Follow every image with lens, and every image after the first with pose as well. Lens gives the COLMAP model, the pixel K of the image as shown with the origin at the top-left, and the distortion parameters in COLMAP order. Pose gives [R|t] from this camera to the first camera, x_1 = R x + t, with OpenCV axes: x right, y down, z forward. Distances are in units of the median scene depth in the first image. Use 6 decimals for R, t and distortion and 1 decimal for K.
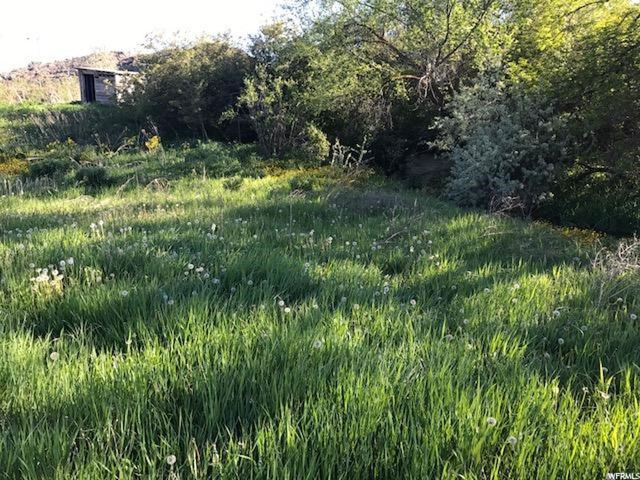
lens RADIAL K [[512.9, 0, 316.7], [0, 512.9, 241.3], [0, 0, 1]] dist [0.000548, -0.002177]
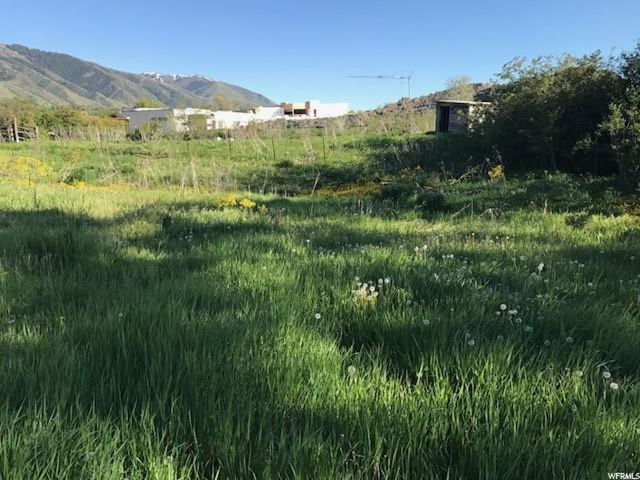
lens RADIAL K [[512.9, 0, 316.7], [0, 512.9, 241.3], [0, 0, 1]] dist [0.000548, -0.002177]
pose [[0.799554, 0.110896, -0.590267, 0.003676], [-0.143189, 0.989663, -0.008026, -0.002786], [0.583276, 0.090937, 0.807168, 0.015396]]
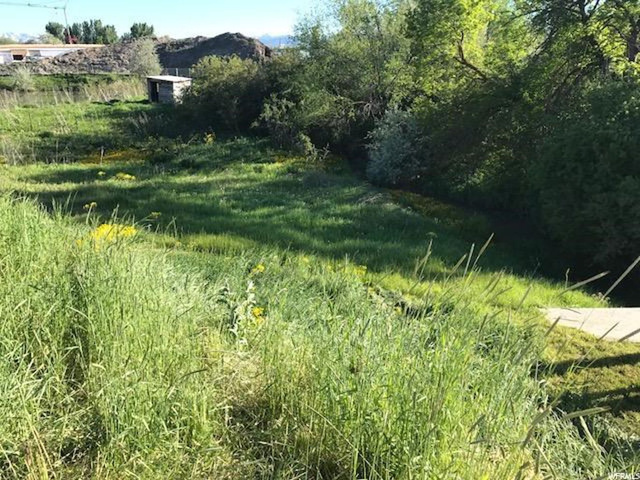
lens RADIAL K [[512.9, 0, 316.7], [0, 512.9, 241.3], [0, 0, 1]] dist [0.000548, -0.002177]
pose [[0.999556, 0.021558, -0.020585, 0.089777], [-0.020119, 0.997504, 0.067690, 0.026423], [0.021993, -0.067246, 0.997494, -0.824716]]
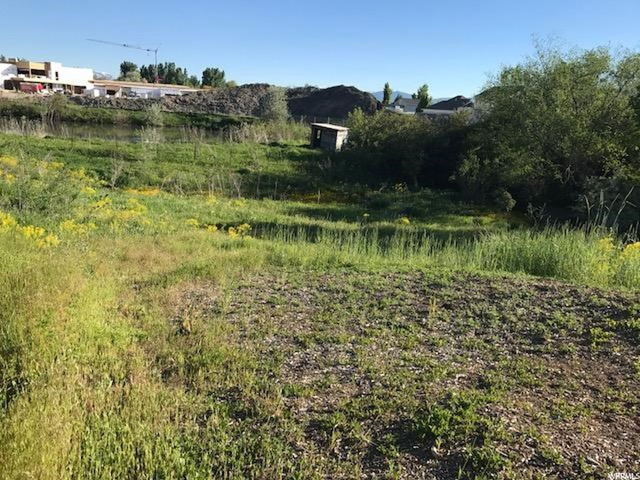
lens RADIAL K [[512.9, 0, 316.7], [0, 512.9, 241.3], [0, 0, 1]] dist [0.000548, -0.002177]
pose [[0.990221, 0.107757, -0.088603, -0.511223], [-0.109937, 0.993736, -0.020082, 0.065955], [0.085884, 0.029626, 0.995865, -0.904801]]
